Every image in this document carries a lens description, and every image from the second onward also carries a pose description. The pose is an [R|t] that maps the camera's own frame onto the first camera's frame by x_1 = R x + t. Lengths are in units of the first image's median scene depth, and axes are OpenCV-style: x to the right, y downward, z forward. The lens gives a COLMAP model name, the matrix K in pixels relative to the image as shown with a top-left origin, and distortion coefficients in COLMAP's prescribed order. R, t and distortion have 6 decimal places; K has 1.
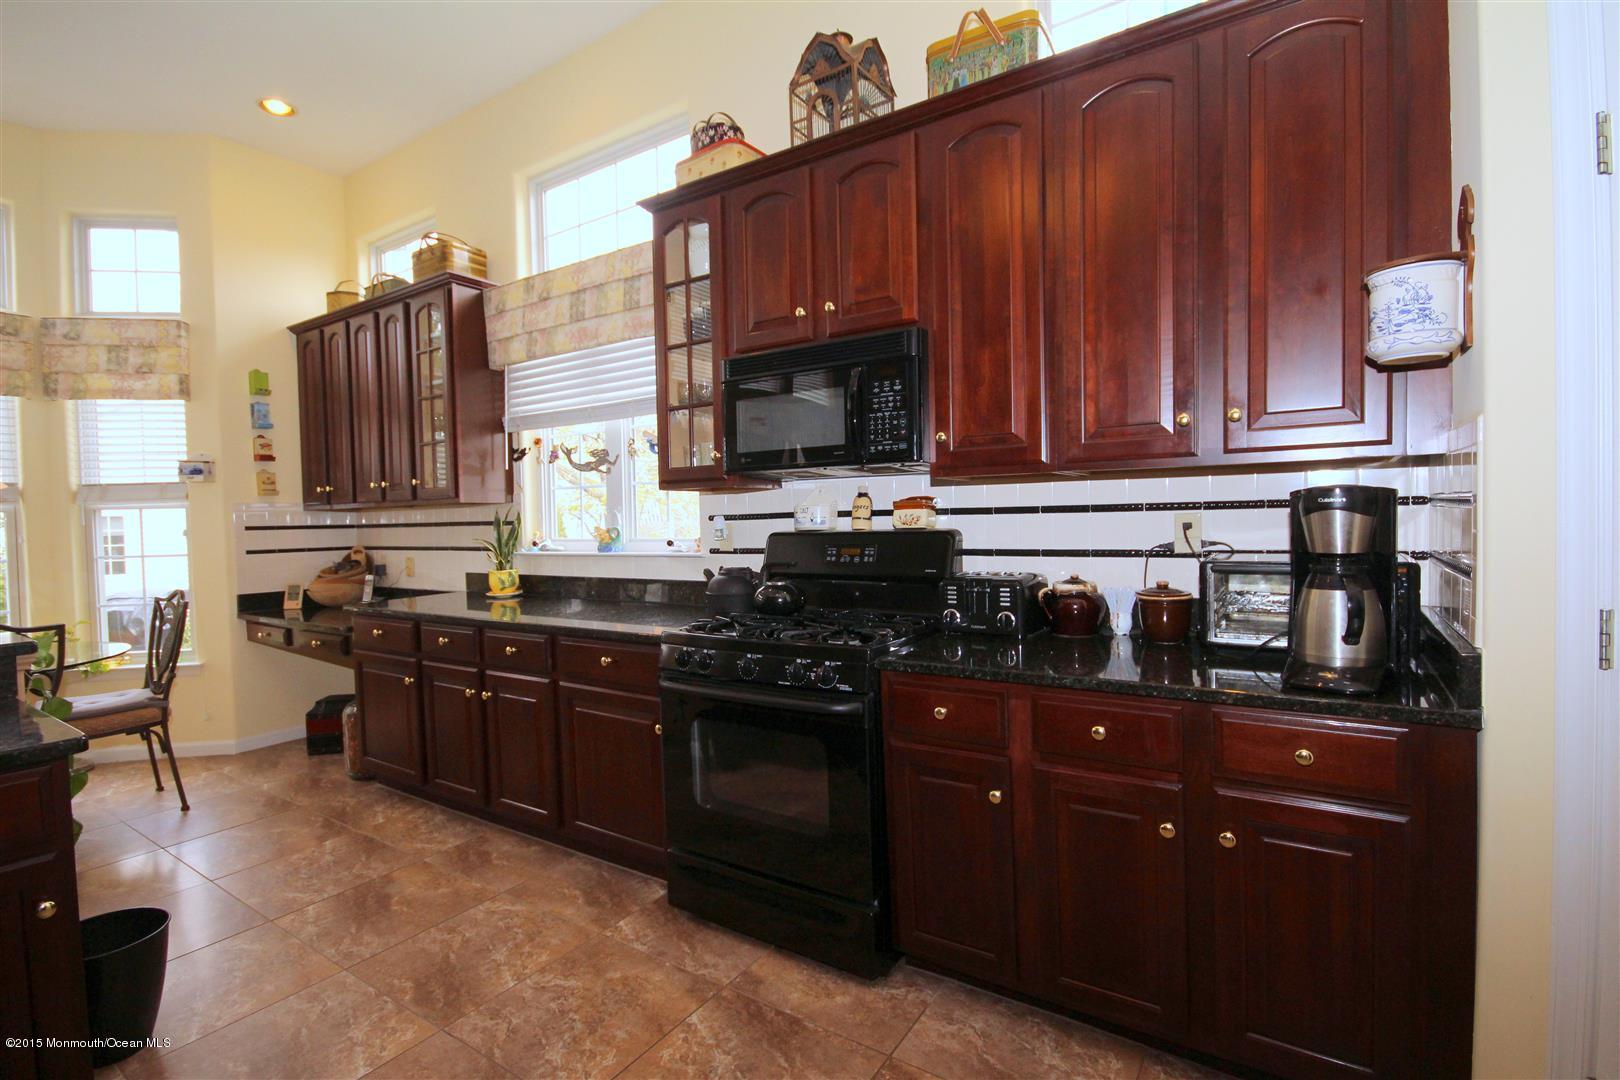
lens RADIAL K [[753.8, 0, 820.1], [0, 753.8, 534.9], [0, 0, 1]] dist [0.012792, -0.012505]
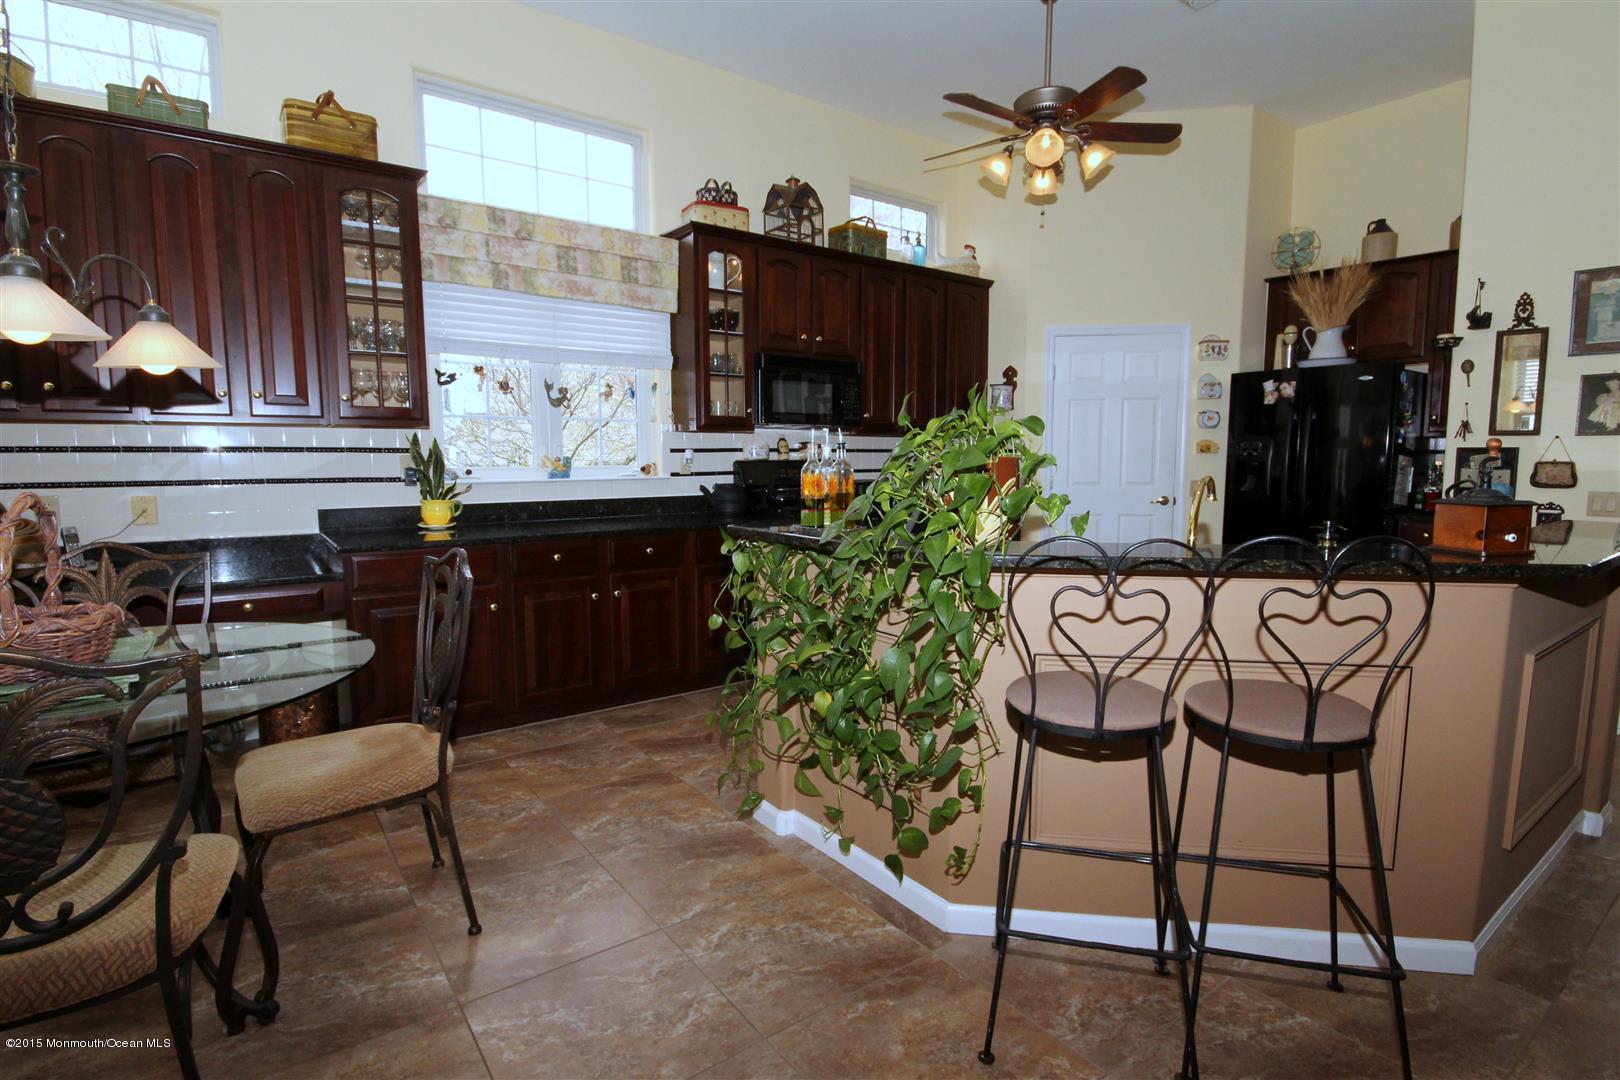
lens RADIAL K [[753.8, 0, 820.1], [0, 753.8, 534.9], [0, 0, 1]] dist [0.012792, -0.012505]
pose [[0.355057, -0.072096, 0.932060, -1.474767], [0.028336, 0.997394, 0.066355, 0.051422], [-0.934415, 0.002851, 0.356175, 0.278806]]
